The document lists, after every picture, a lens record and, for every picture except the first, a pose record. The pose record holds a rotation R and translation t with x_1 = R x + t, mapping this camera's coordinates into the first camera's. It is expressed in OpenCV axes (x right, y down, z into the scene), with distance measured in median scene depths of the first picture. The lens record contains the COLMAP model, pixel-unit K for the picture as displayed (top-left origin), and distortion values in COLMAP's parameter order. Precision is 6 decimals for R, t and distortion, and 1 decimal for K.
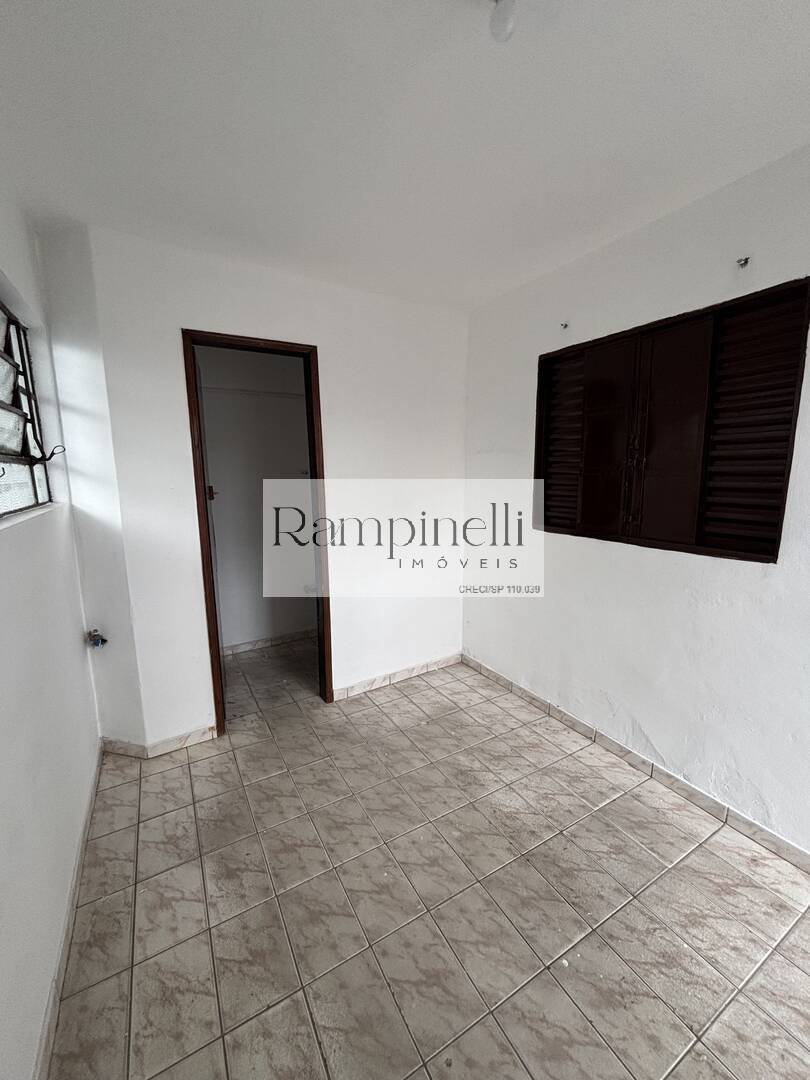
lens RADIAL K [[436.6, 0, 411.0], [0, 436.6, 536.1], [0, 0, 1]] dist [-0.000602, 0.001543]
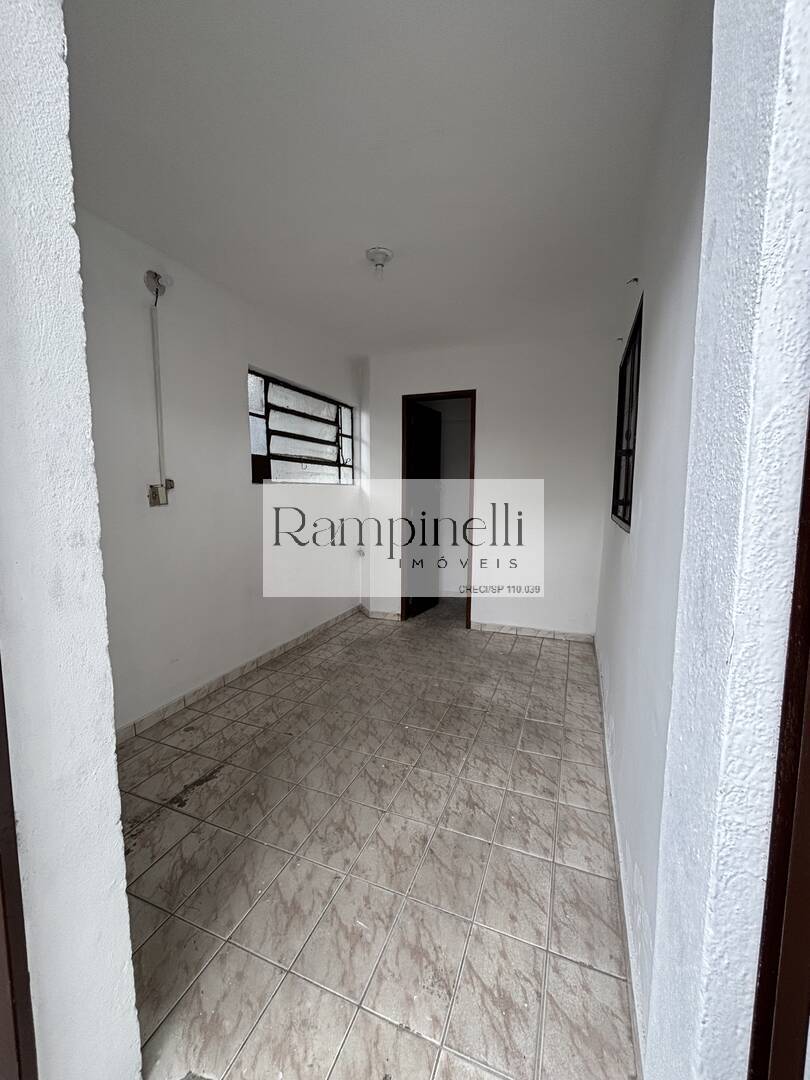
lens RADIAL K [[436.6, 0, 414.1], [0, 436.6, 537.6], [0, 0, 1]] dist [-0.000602, 0.001543]
pose [[0.625904, 0.097161, -0.773824, 1.217788], [-0.131977, 0.991095, 0.017693, 0.117147], [0.768652, 0.091053, 0.633153, -0.136647]]
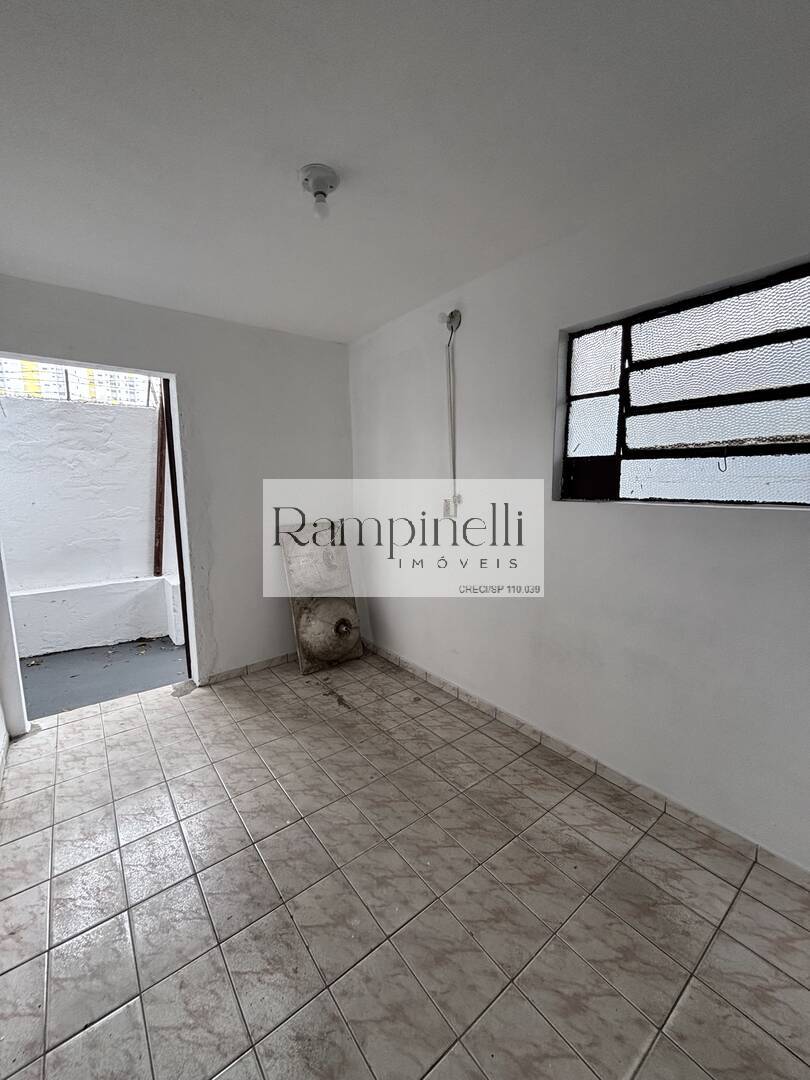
lens RADIAL K [[436.6, 0, 401.9], [0, 436.6, 538.2], [0, 0, 1]] dist [-0.000602, 0.001543]
pose [[-0.992475, 0.043903, -0.114304, 0.076817], [0.008200, 0.955247, 0.295696, -0.231105], [0.122170, 0.292534, -0.948419, 1.526704]]
